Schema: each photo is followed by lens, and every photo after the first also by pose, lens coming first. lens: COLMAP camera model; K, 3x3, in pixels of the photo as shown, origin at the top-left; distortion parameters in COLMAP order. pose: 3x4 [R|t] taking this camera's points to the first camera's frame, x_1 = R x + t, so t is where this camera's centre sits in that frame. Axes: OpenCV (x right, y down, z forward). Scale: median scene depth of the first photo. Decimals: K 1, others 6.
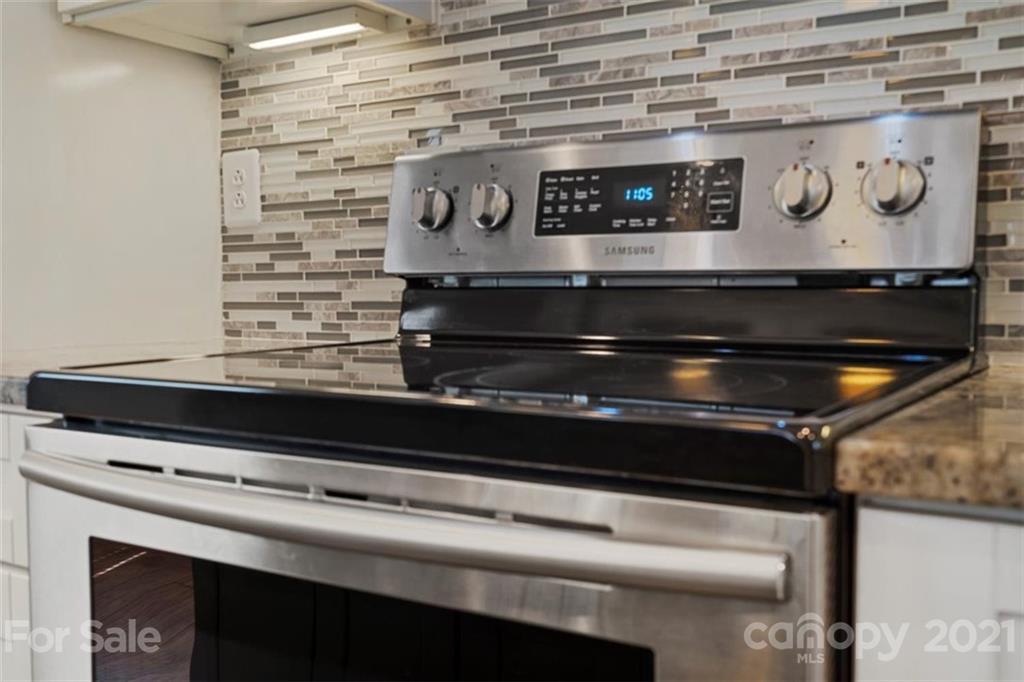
lens RADIAL K [[1011.8, 0, 510.1], [0, 1011.8, 339.1], [0, 0, 1]] dist [0.007309, 0.000000]
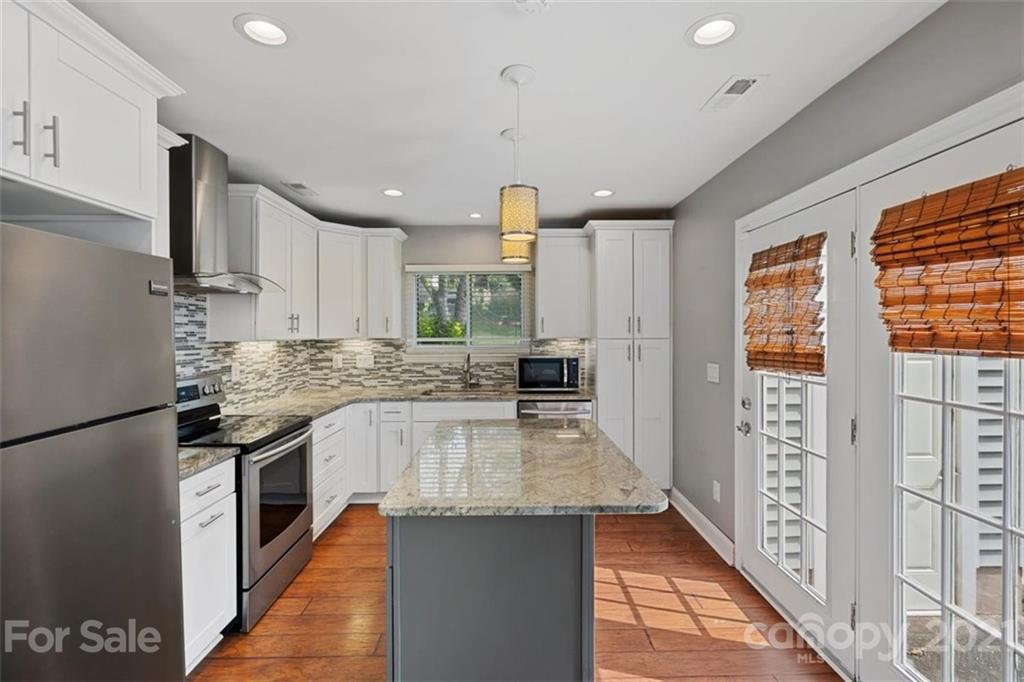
lens RADIAL K [[473.9, 0, 514.0], [0, 473.9, 337.6], [0, 0, 1]] dist [-0.003539, 0.002602]
pose [[-0.555723, -0.009896, 0.831308, -2.020952], [0.041167, 0.998375, 0.039404, -0.341195], [-0.830347, 0.056121, -0.554413, 0.763219]]
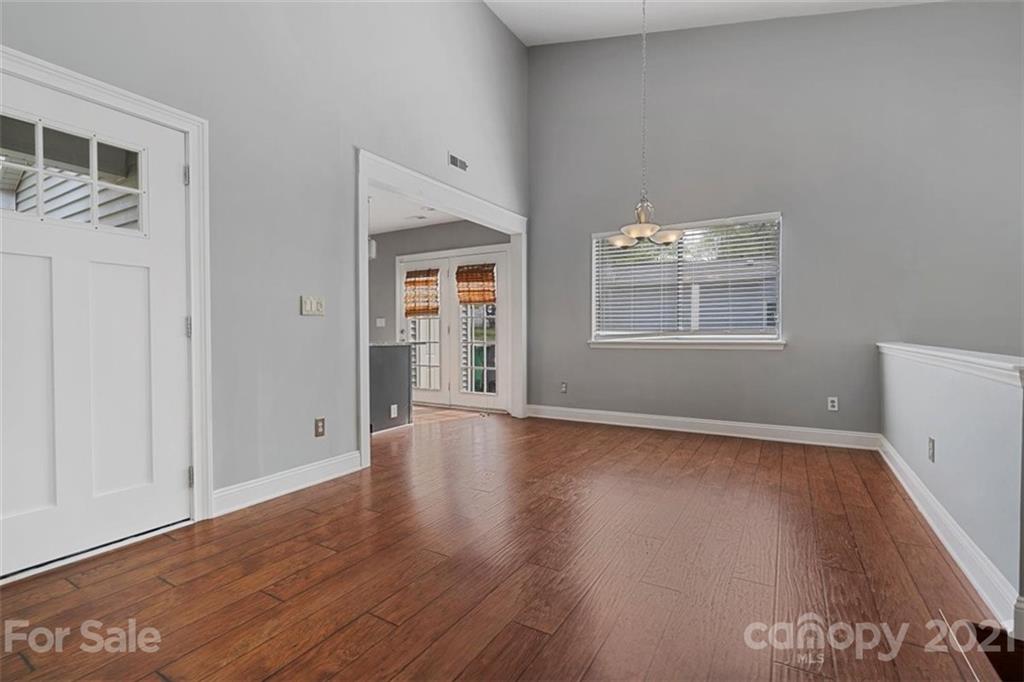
lens RADIAL K [[473.9, 0, 524.0], [0, 473.9, 341.2], [0, 0, 1]] dist [-0.003539, 0.002602]
pose [[-0.999127, -0.000906, -0.041774, -1.968665], [-0.003435, 0.998162, 0.060501, -0.163589], [0.041642, 0.060591, -0.997294, 3.576208]]
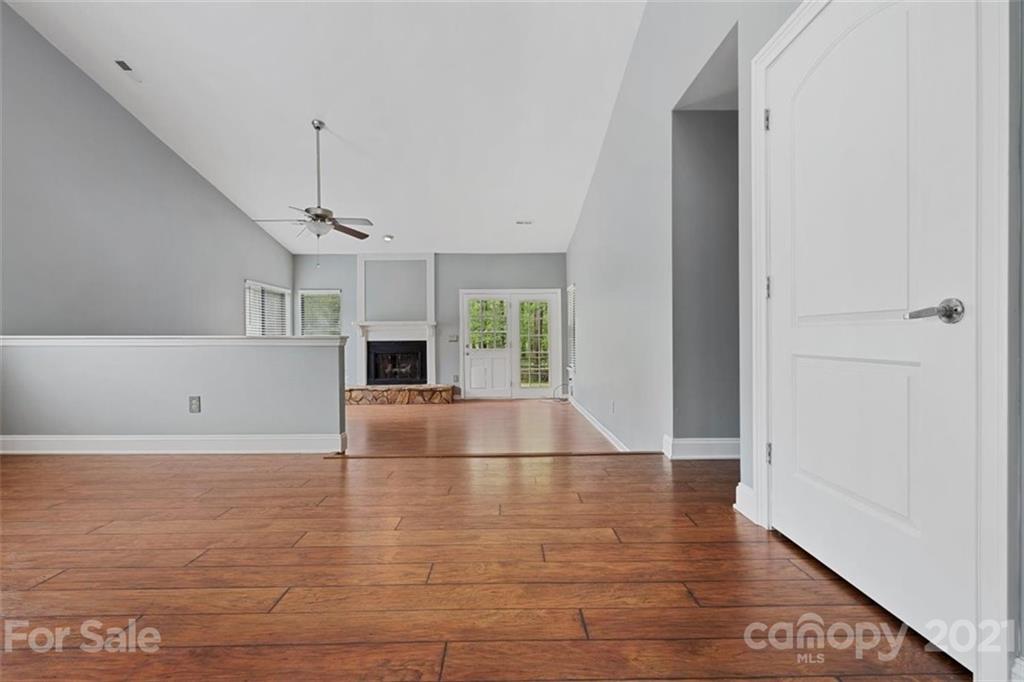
lens RADIAL K [[473.9, 0, 505.3], [0, 473.9, 337.2], [0, 0, 1]] dist [-0.003539, 0.002602]
pose [[0.538727, -0.008949, -0.842433, -0.559984], [-0.030888, 0.999061, -0.030365, 0.000889], [0.841914, 0.042380, 0.537945, 1.968476]]
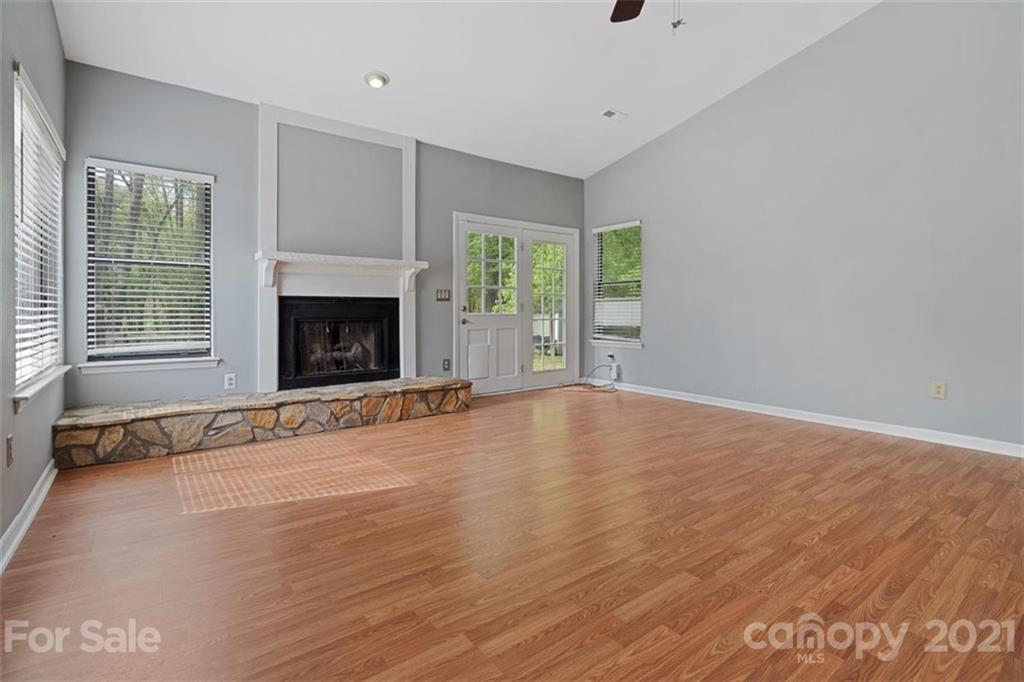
lens RADIAL K [[486.1, 0, 512.1], [0, 486.1, 310.2], [0, 0, 1]] dist [0.008474, 0.002105]
pose [[0.939745, -0.002112, -0.341871, -4.238830], [-0.014454, 0.998841, -0.045903, 0.117137], [0.341571, 0.048079, 0.938625, 1.492054]]
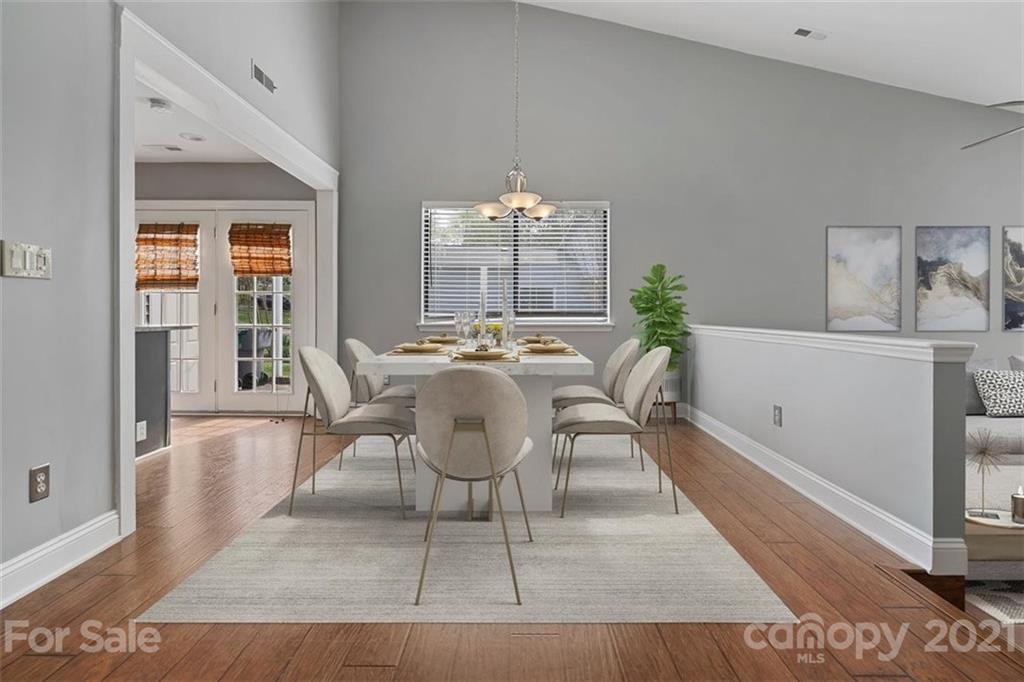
lens RADIAL K [[473.9, 0, 520.8], [0, 473.9, 317.9], [0, 0, 1]] dist [-0.003539, 0.002602]
pose [[-0.844441, -0.003050, -0.535640, -1.503026], [-0.030254, 0.998659, 0.042010, -0.137523], [0.534794, 0.051680, -0.843401, 3.020748]]
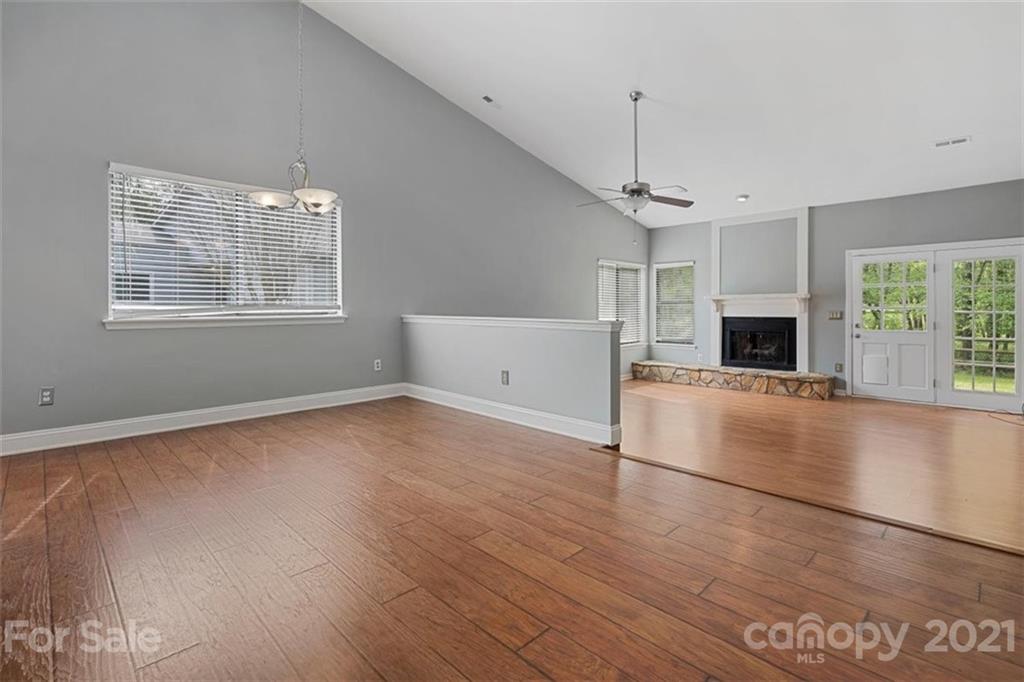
lens RADIAL K [[473.9, 0, 508.8], [0, 473.9, 317.2], [0, 0, 1]] dist [-0.003539, 0.002602]
pose [[-0.232306, 0.014930, -0.972528, -0.737563], [-0.042094, 0.998791, 0.025388, -0.110011], [0.971732, 0.046835, -0.231396, 2.605922]]
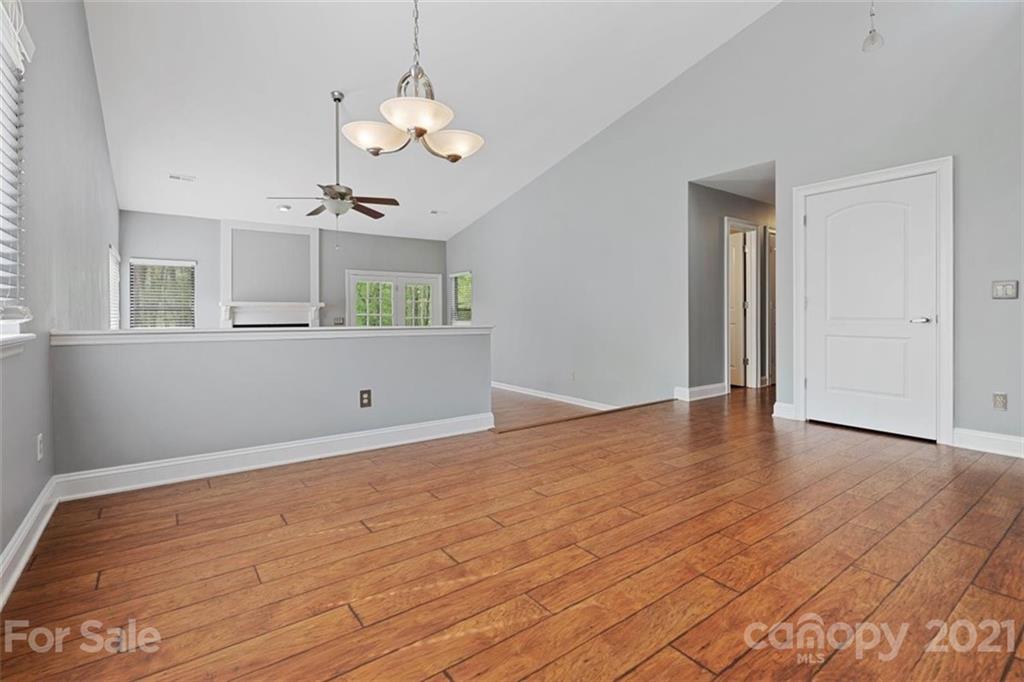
lens RADIAL K [[486.1, 0, 513.7], [0, 486.1, 311.6], [0, 0, 1]] dist [0.008474, 0.002105]
pose [[0.935461, -0.008191, -0.353334, -1.938896], [-0.009882, 0.998734, -0.049316, 0.005832], [0.353291, 0.049625, 0.934196, -0.042706]]
